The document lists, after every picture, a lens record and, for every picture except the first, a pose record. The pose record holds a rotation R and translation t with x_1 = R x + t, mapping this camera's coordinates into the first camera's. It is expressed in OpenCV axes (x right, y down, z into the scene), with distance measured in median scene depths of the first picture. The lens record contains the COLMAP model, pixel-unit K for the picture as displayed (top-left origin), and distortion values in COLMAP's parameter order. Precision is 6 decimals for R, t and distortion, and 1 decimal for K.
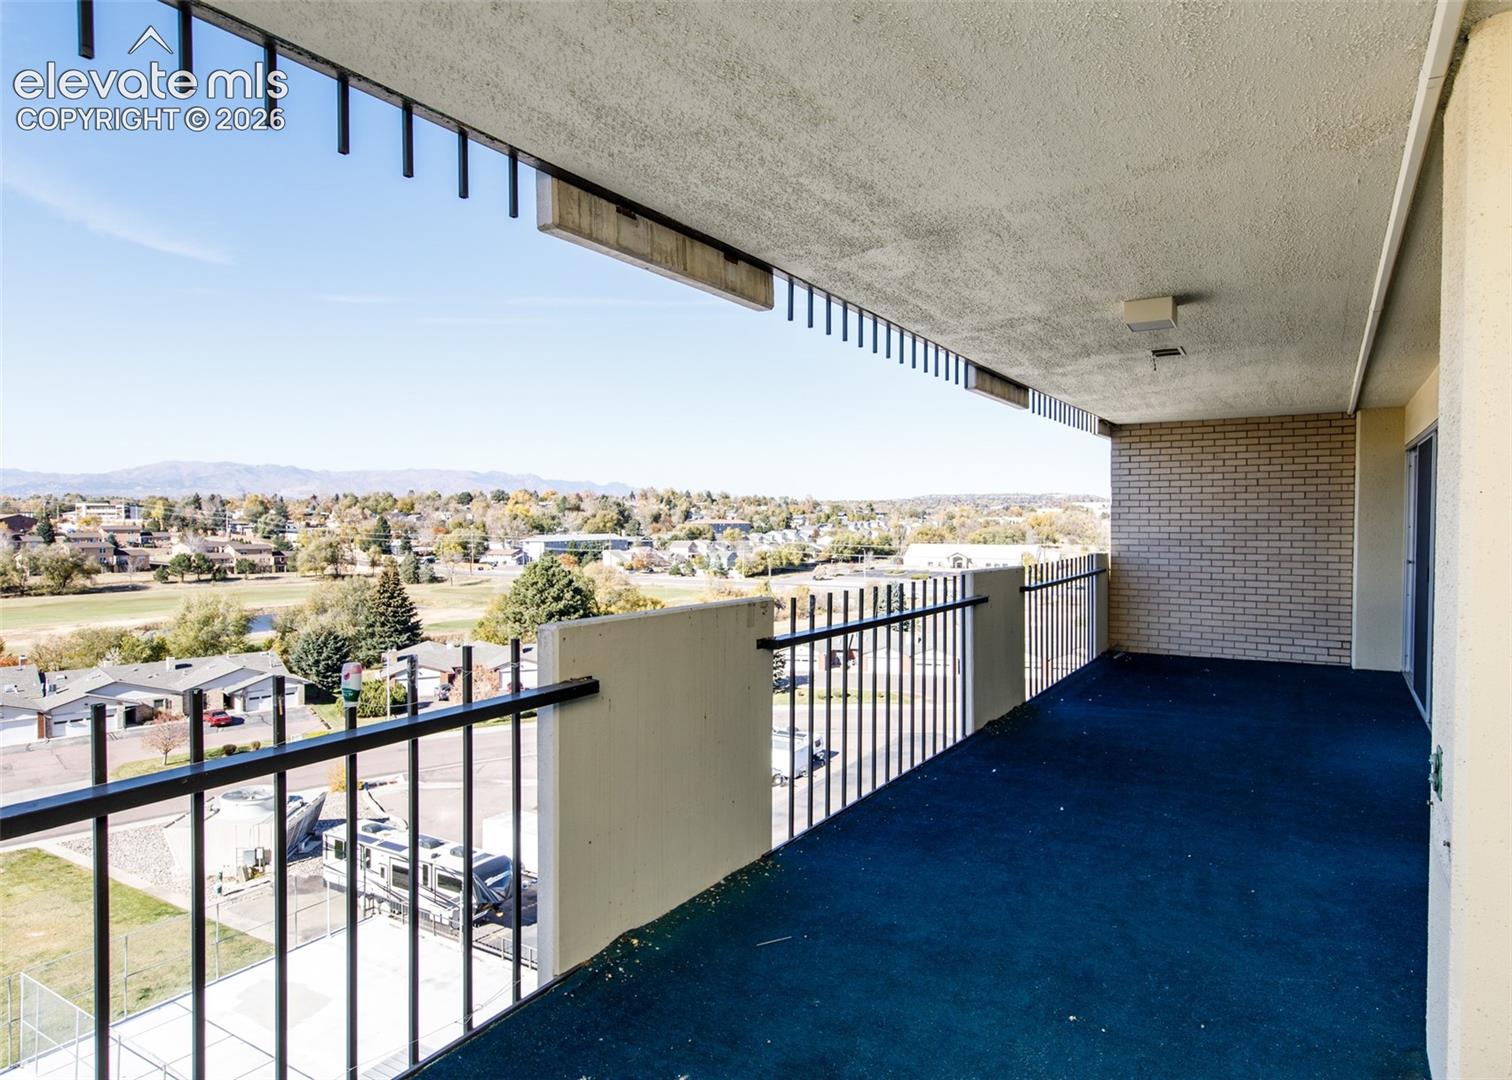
lens RADIAL K [[884.5, 0, 790.5], [0, 884.5, 540.9], [0, 0, 1]] dist [0.005169, -0.000065]
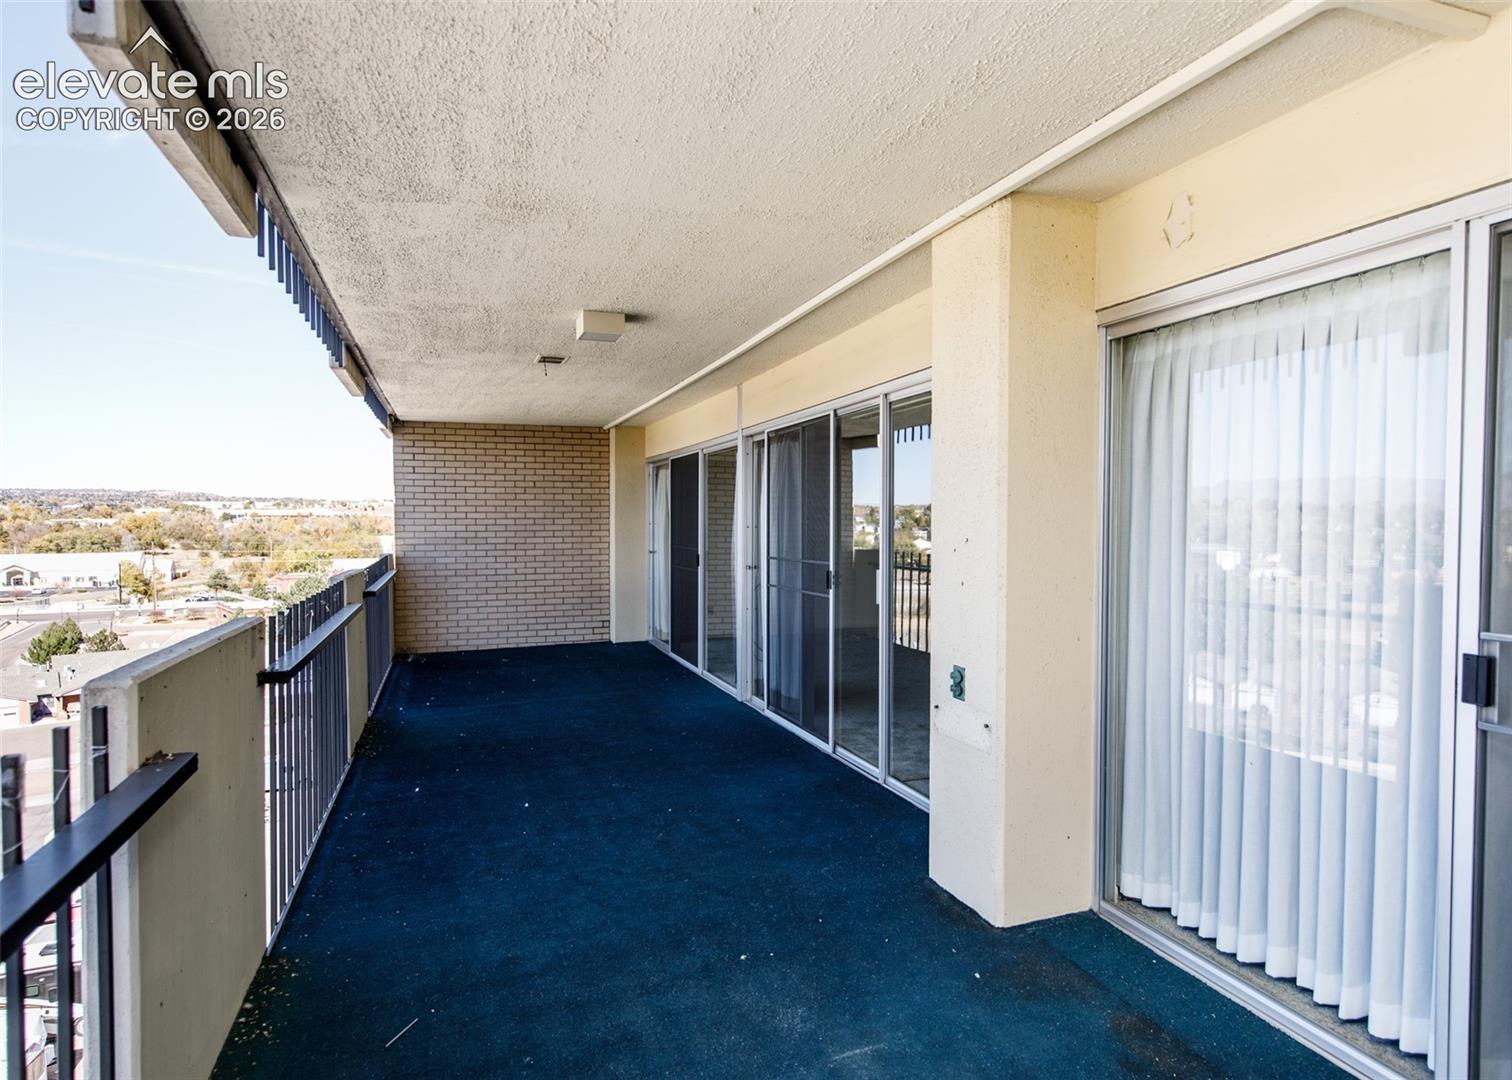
lens RADIAL K [[884.5, 0, 790.5], [0, 884.5, 540.9], [0, 0, 1]] dist [0.005169, -0.000065]
pose [[0.615490, -0.021086, 0.787863, -0.142576], [0.022248, 0.999709, 0.009375, 0.000771], [-0.787831, 0.011759, 0.615780, 0.071198]]
